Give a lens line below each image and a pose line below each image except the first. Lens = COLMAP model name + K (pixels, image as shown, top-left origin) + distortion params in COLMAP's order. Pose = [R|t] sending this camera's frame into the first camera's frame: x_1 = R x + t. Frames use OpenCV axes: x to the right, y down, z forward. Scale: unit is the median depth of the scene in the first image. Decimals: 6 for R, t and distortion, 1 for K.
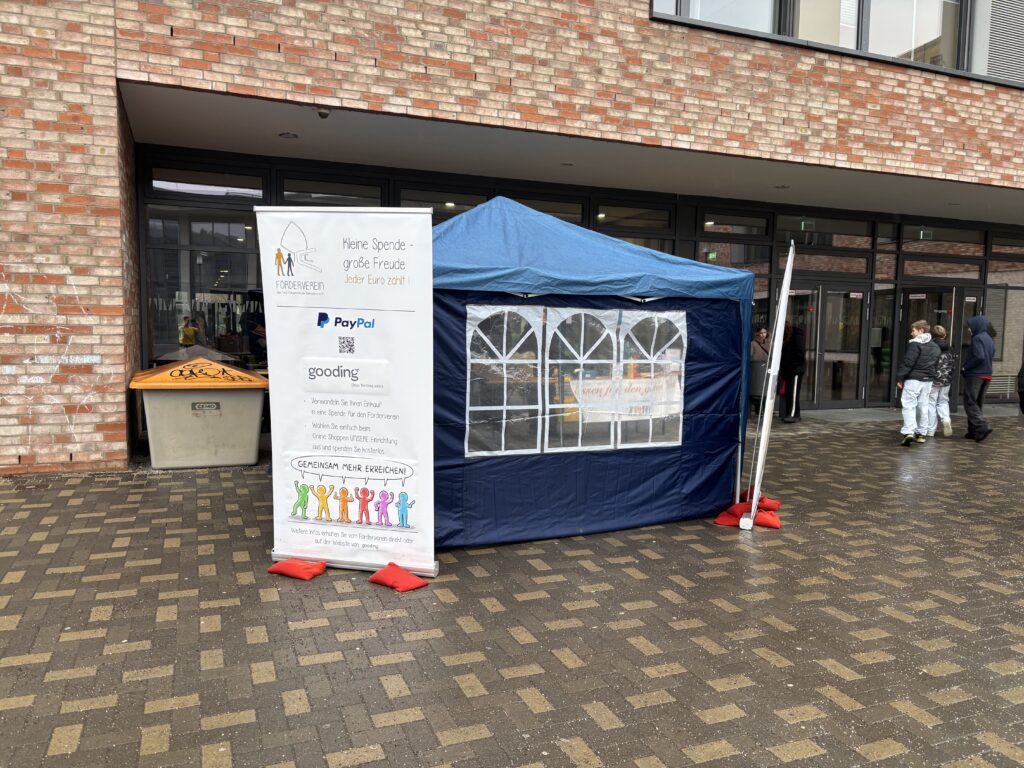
lens RADIAL K [[766.8, 0, 512.0], [0, 766.8, 384.0], [0, 0, 1]] dist [0.075228, -0.072777]
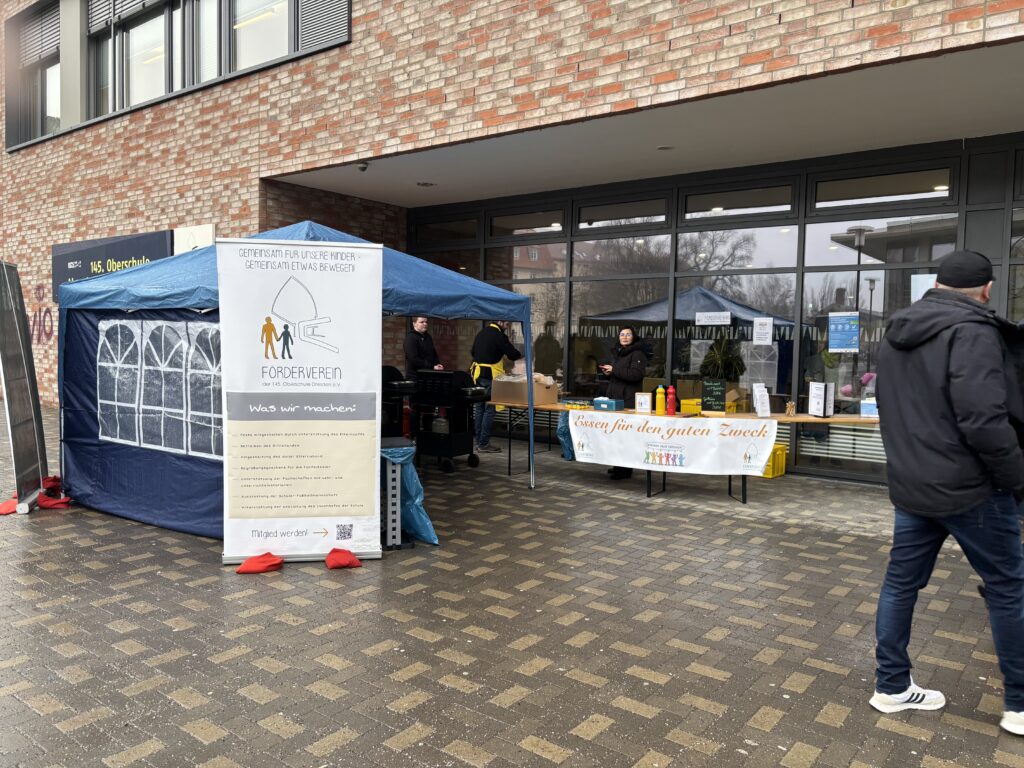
lens RADIAL K [[774.2, 0, 514.6], [0, 774.2, 375.9], [0, 0, 1]] dist [0.073790, -0.062158]
pose [[0.498250, 0.034409, -0.866350, 0.897825], [-0.079829, 0.996789, -0.006321, -0.035727], [0.863351, 0.072309, 0.499397, 0.595420]]
